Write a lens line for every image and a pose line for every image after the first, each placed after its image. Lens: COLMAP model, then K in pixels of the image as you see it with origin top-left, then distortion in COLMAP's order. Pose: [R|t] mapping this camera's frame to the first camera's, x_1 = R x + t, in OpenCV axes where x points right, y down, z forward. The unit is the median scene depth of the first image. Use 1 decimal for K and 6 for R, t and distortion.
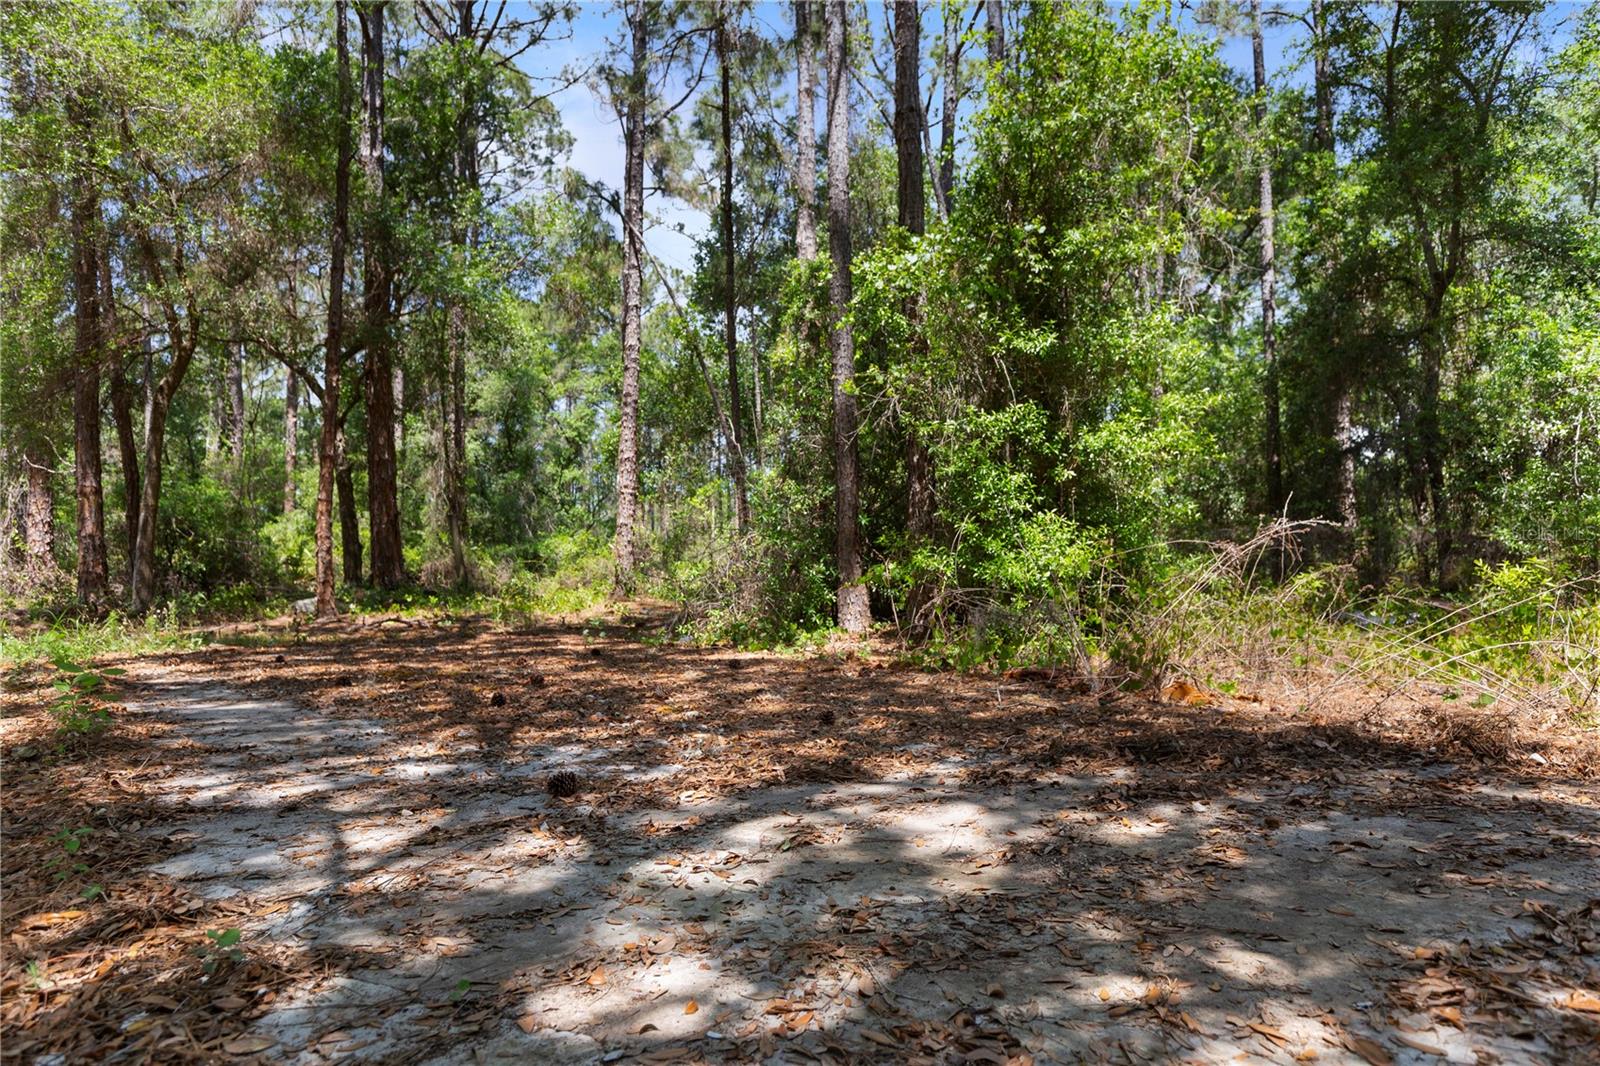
lens RADIAL K [[975.4, 0, 807.5], [0, 975.4, 574.8], [0, 0, 1]] dist [0.000216, 0.002169]
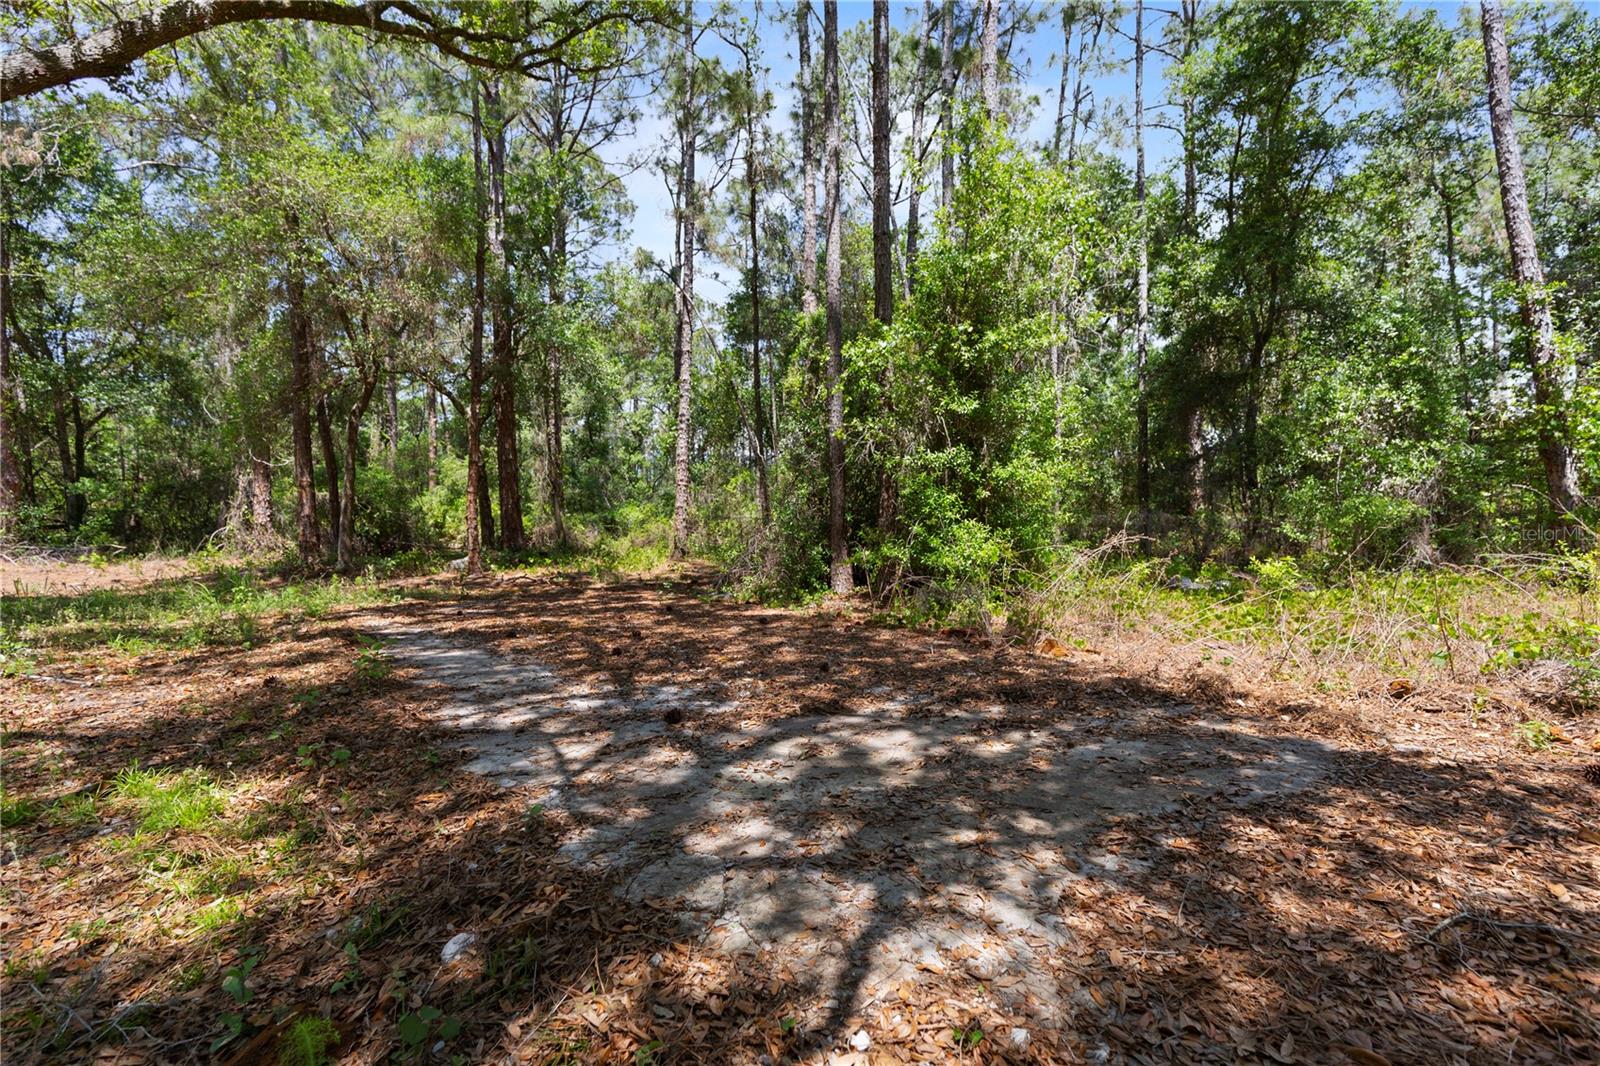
lens RADIAL K [[723.4, 0, 806.8], [0, 723.4, 565.1], [0, 0, 1]] dist [0.011346, -0.003662]
pose [[0.999988, 0.004593, -0.001439, -0.004708], [-0.004508, 0.998522, 0.054160, -0.051128], [0.001685, -0.054153, 0.998531, -0.111972]]
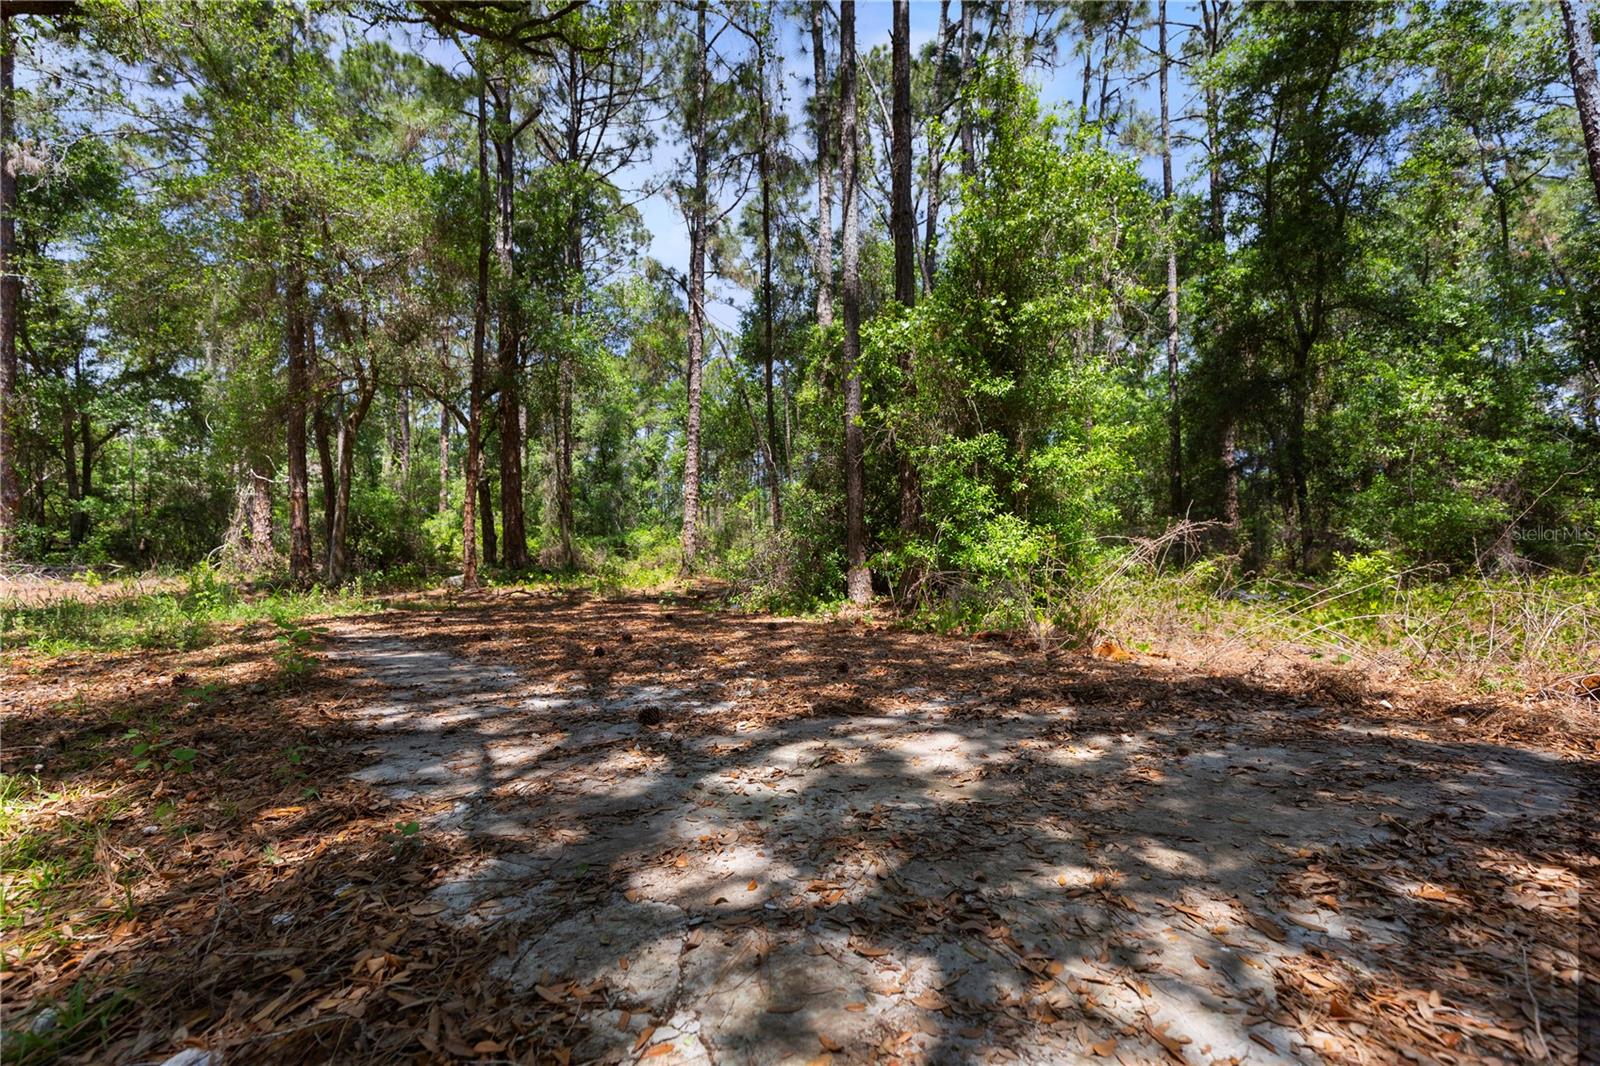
lens RADIAL K [[723.4, 0, 805.8], [0, 723.4, 562.6], [0, 0, 1]] dist [0.011346, -0.003662]
pose [[0.999713, 0.005568, -0.023309, -0.004957], [-0.005465, 0.999975, 0.004503, -0.001200], [0.023334, -0.004374, 0.999718, 0.000954]]
